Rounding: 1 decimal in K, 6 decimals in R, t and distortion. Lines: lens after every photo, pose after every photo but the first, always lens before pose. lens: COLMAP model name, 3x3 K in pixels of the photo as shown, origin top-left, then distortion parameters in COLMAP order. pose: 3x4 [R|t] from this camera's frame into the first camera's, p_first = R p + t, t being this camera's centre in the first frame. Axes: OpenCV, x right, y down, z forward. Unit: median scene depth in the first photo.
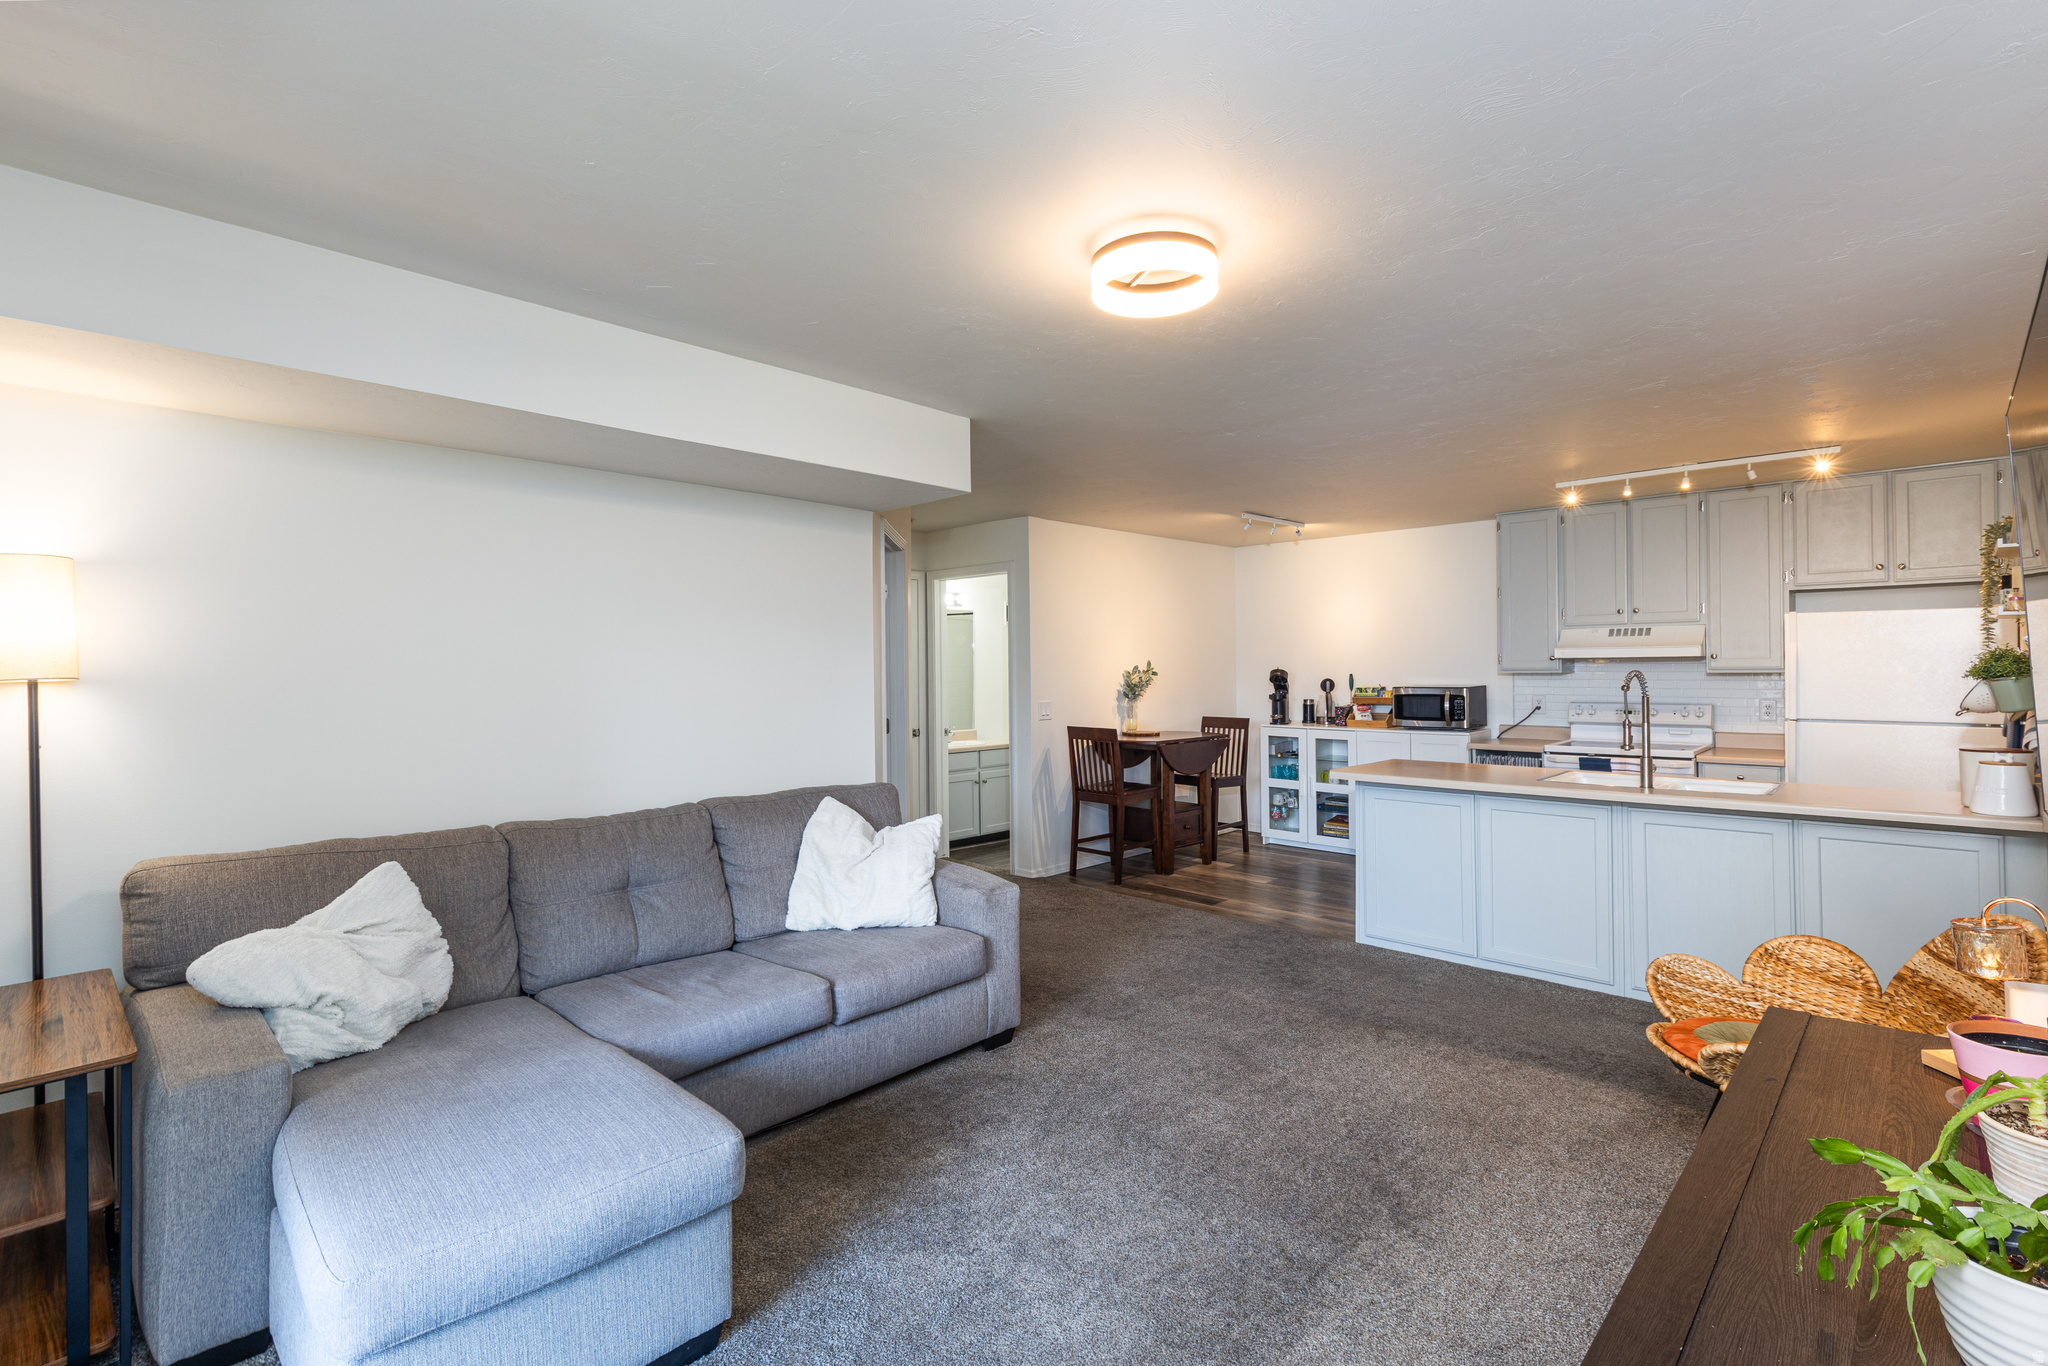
lens RADIAL K [[934.9, 0, 1032.5], [0, 934.9, 667.5], [0, 0, 1]] dist [-0.000198, -0.000250]
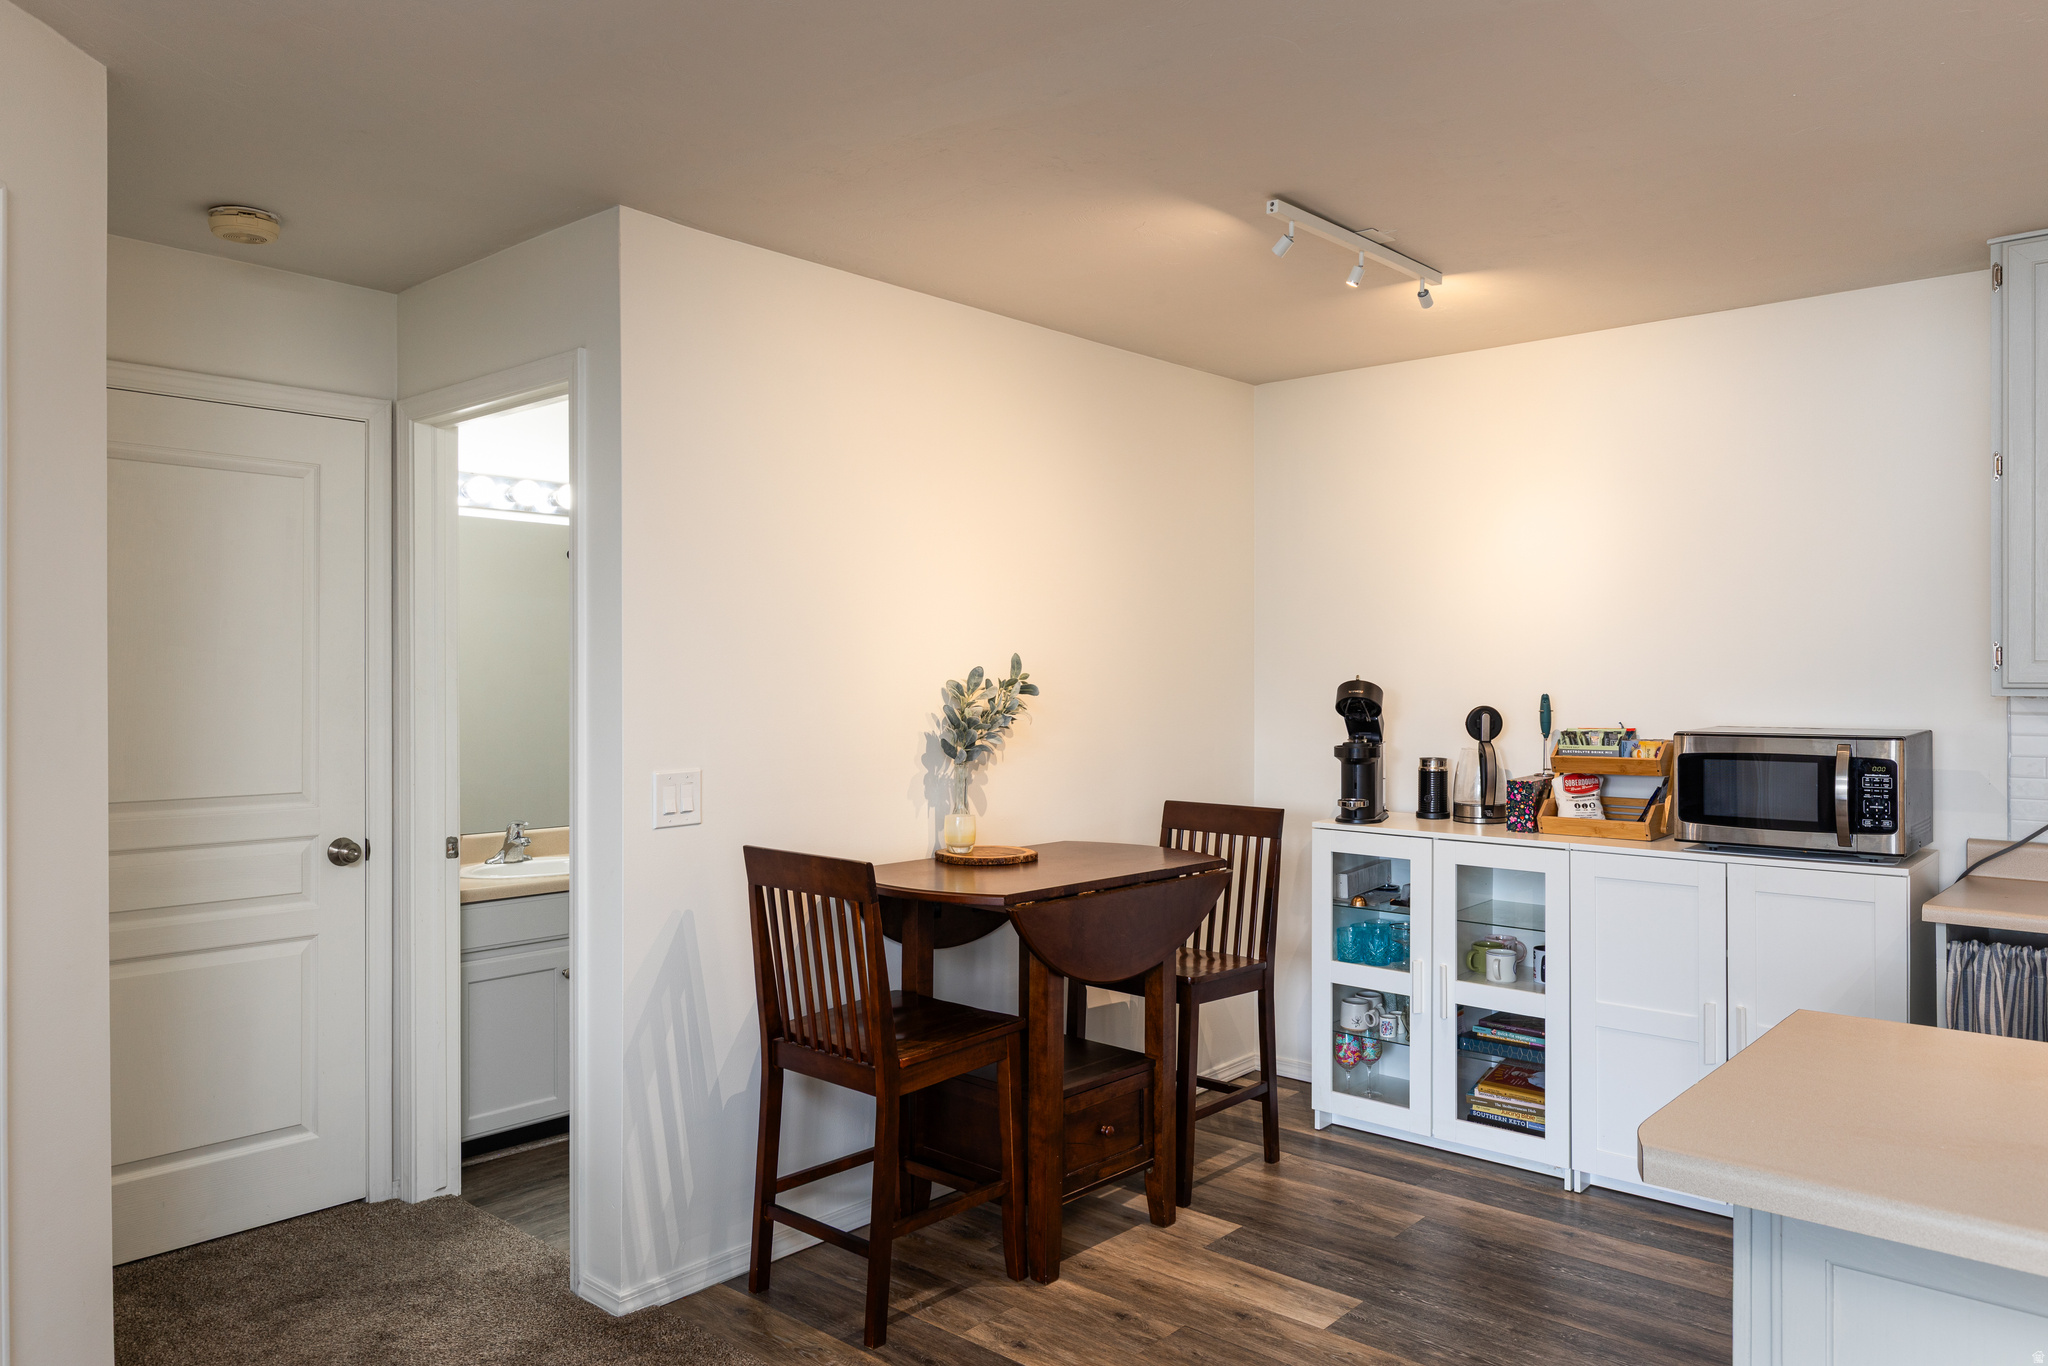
lens RADIAL K [[1414.0, 0, 1018.7], [0, 1414.0, 683.2], [0, 0, 1]] dist [-0.051311, 0.000913]
pose [[0.998993, 0.008824, 0.043995, 0.100881], [-0.008997, 0.999953, 0.003729, 0.001827], [-0.043960, -0.004122, 0.999025, 0.443019]]
